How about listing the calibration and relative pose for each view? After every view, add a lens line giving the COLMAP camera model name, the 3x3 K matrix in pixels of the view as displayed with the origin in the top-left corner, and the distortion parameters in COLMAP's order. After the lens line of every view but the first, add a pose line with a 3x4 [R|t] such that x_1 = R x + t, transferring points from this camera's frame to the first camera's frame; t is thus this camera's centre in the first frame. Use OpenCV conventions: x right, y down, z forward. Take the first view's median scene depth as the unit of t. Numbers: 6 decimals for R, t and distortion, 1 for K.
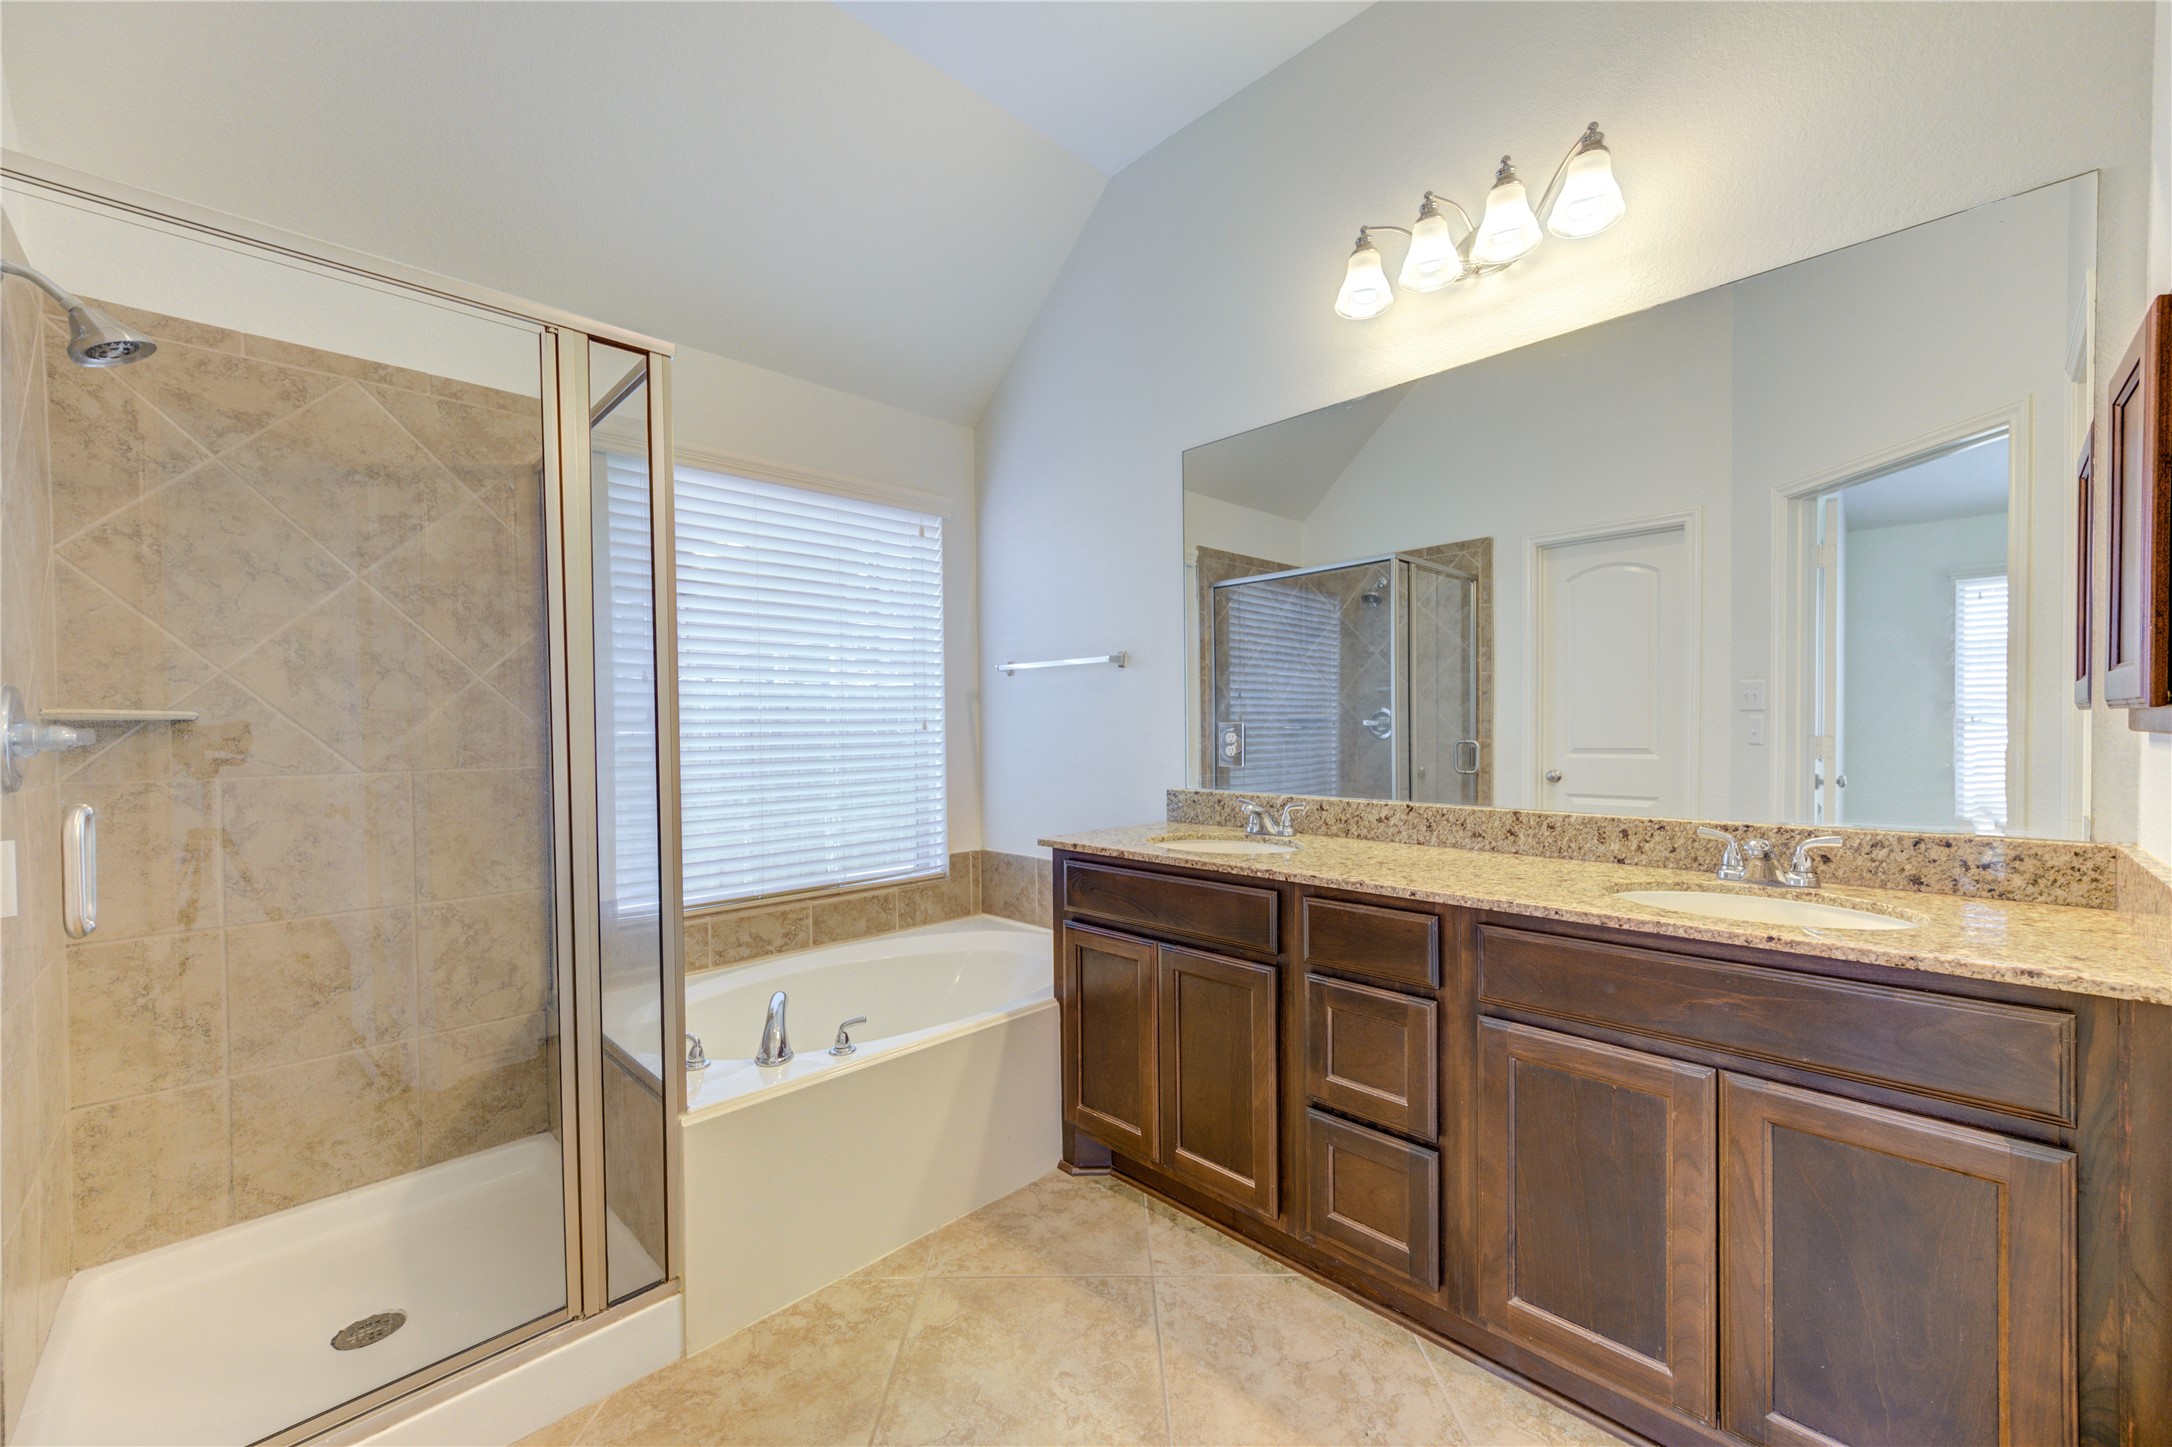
lens RADIAL K [[942.3, 0, 1198.4], [0, 942.3, 734.6], [0, 0, 1]] dist [0.001190, 0.000487]
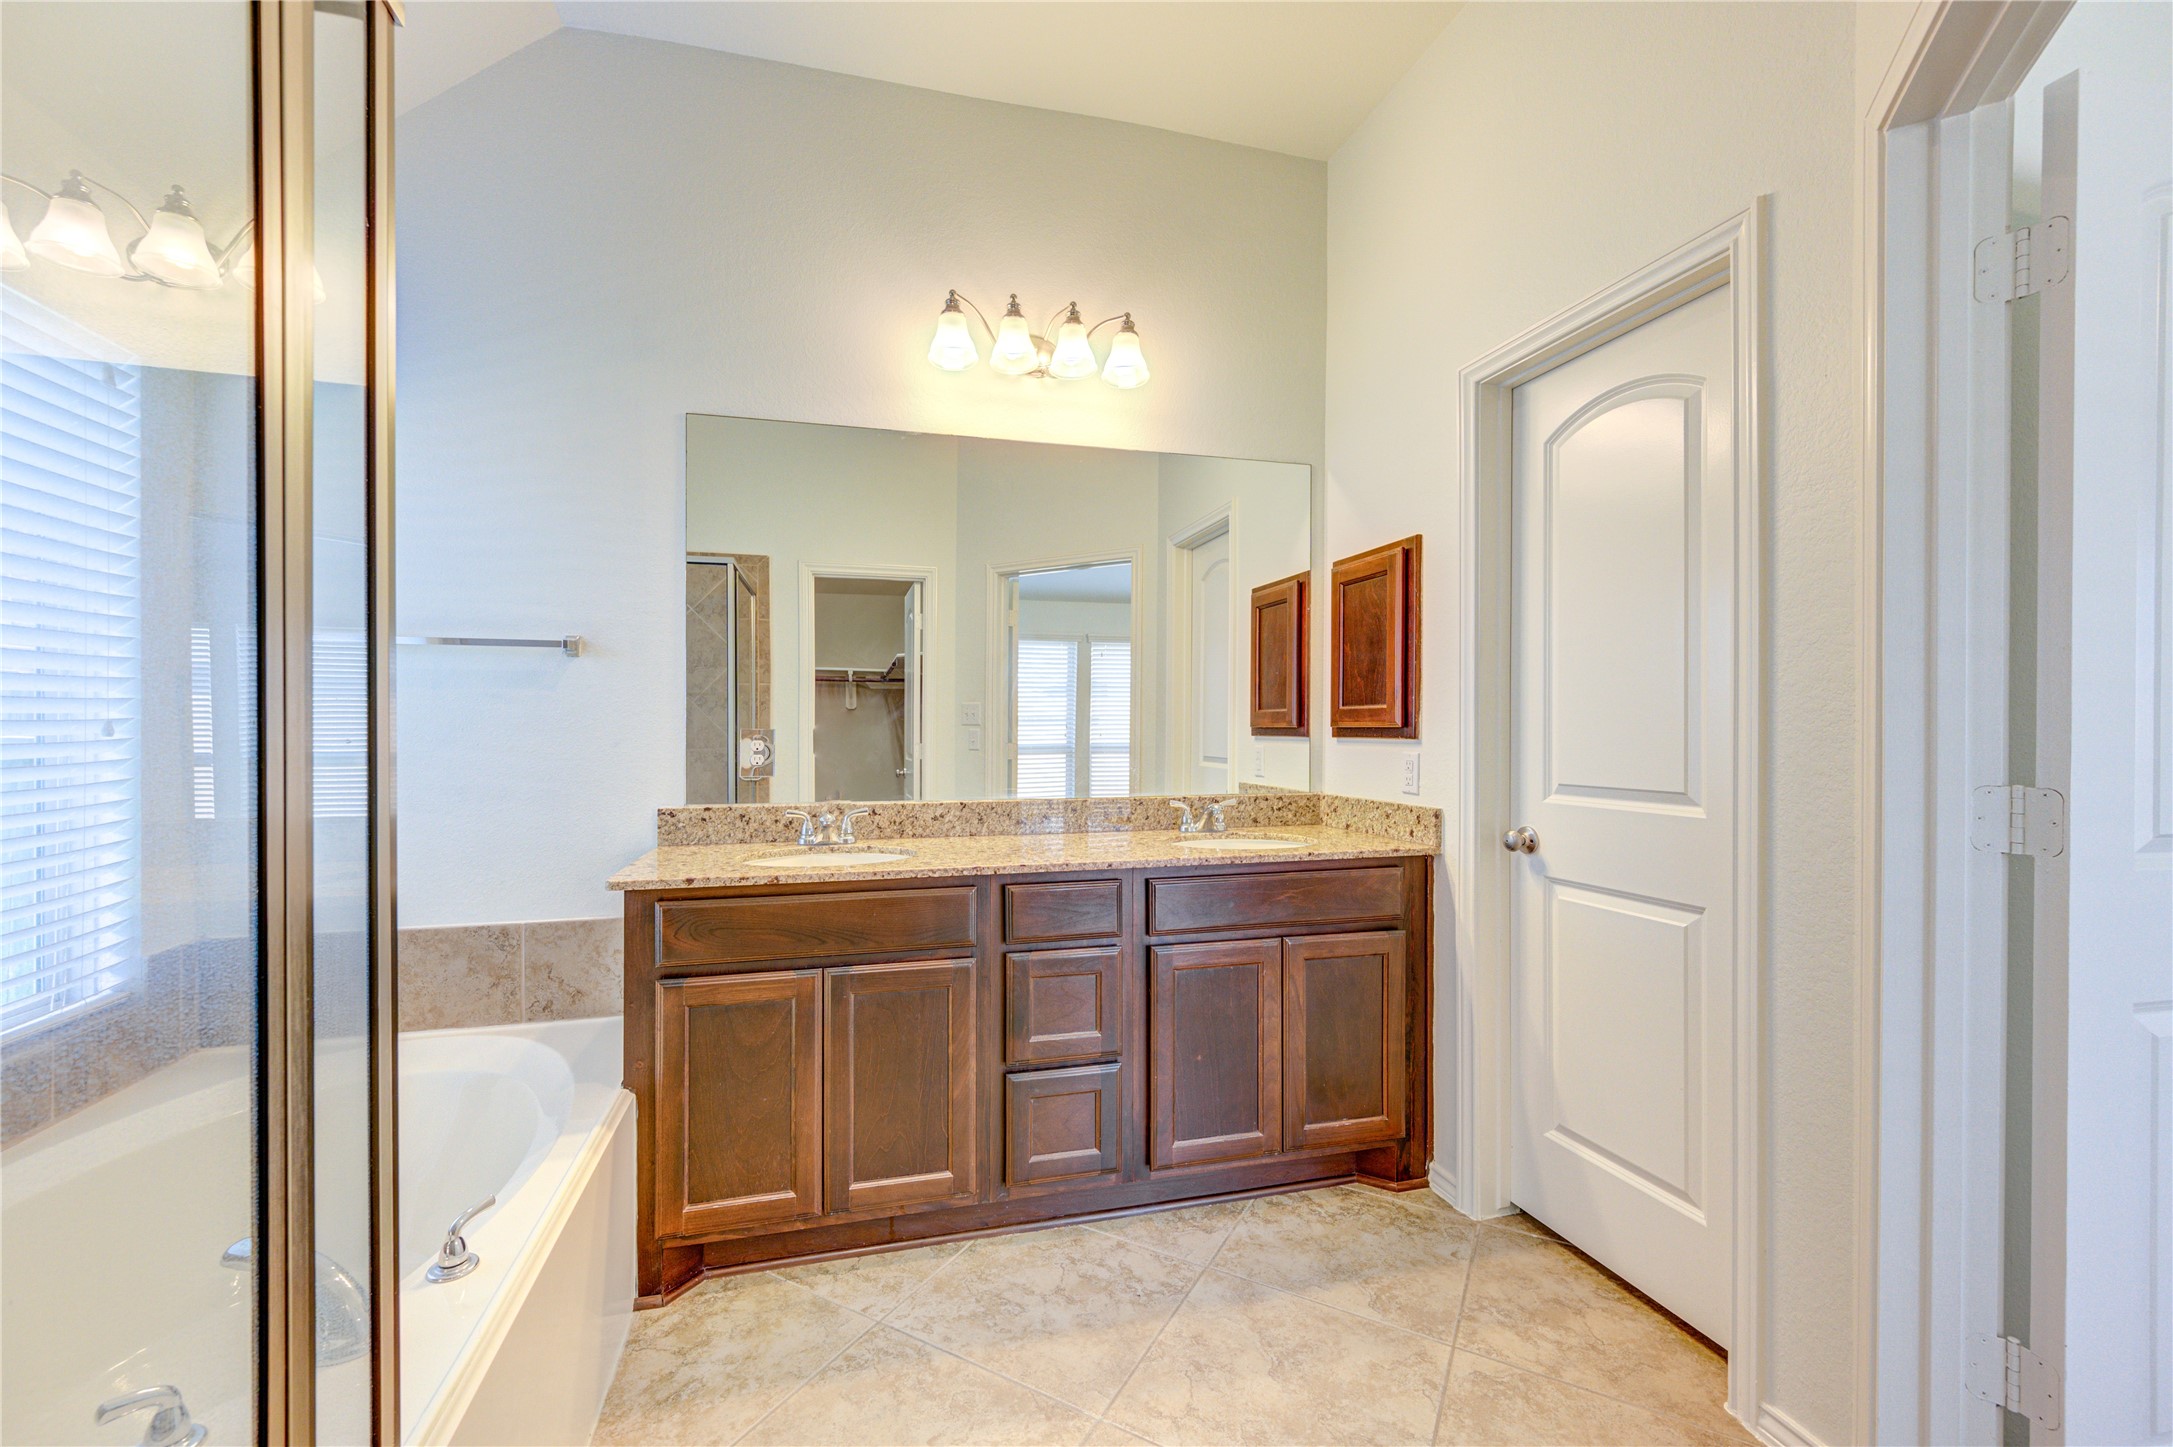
lens RADIAL K [[820.2, 0, 1182.2], [0, 820.2, 725.7], [0, 0, 1]] dist [0.000407, -0.000024]
pose [[0.476131, 0.013333, 0.879273, -0.587058], [0.005404, 0.999822, -0.018087, 0.000594], [-0.879358, 0.013364, 0.475974, 0.318872]]
